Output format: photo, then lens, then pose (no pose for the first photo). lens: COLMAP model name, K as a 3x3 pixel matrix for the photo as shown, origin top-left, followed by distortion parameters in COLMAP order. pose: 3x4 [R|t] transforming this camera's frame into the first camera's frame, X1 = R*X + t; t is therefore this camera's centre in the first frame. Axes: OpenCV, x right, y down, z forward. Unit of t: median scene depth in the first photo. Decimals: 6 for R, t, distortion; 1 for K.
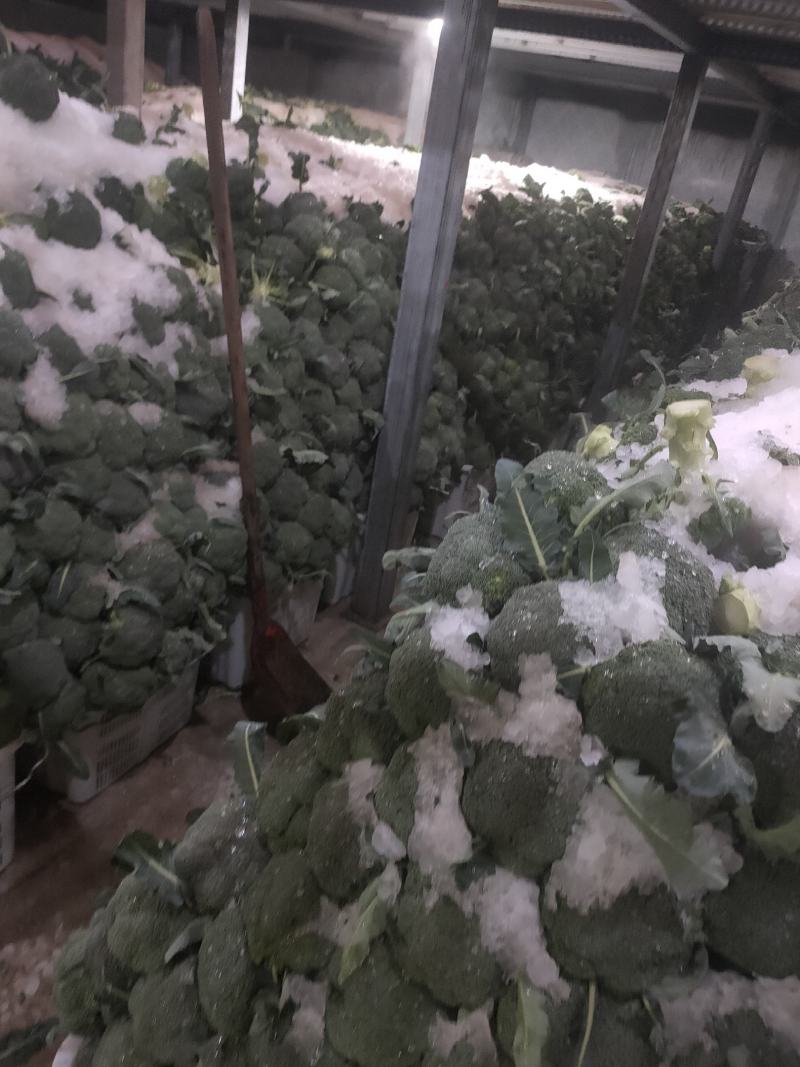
lens RADIAL K [[924.8, 0, 400.0], [0, 924.8, 533.5], [0, 0, 1]] dist [0.158604, -0.096088]
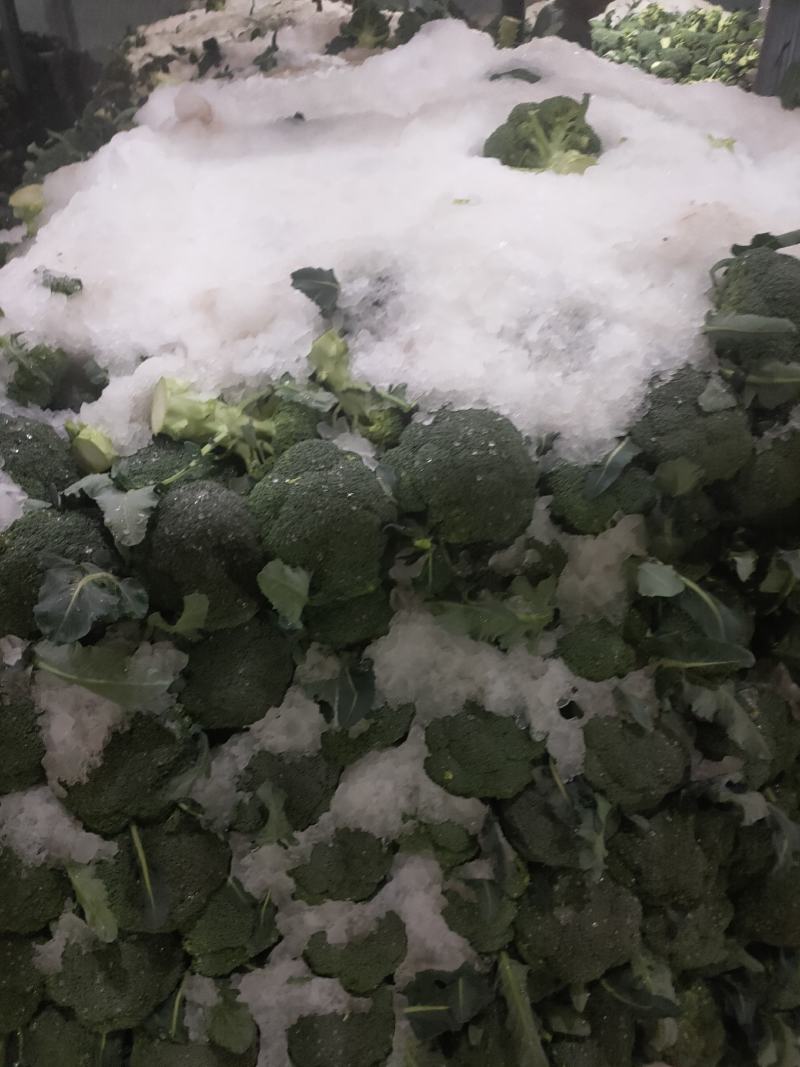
lens RADIAL K [[924.8, 0, 400.0], [0, 924.8, 533.5], [0, 0, 1]] dist [0.158604, -0.096088]
pose [[0.768422, -0.516895, 0.377290, 0.195104], [0.449344, 0.855593, 0.257005, 0.051230], [-0.455650, -0.027955, 0.889720, -0.070006]]
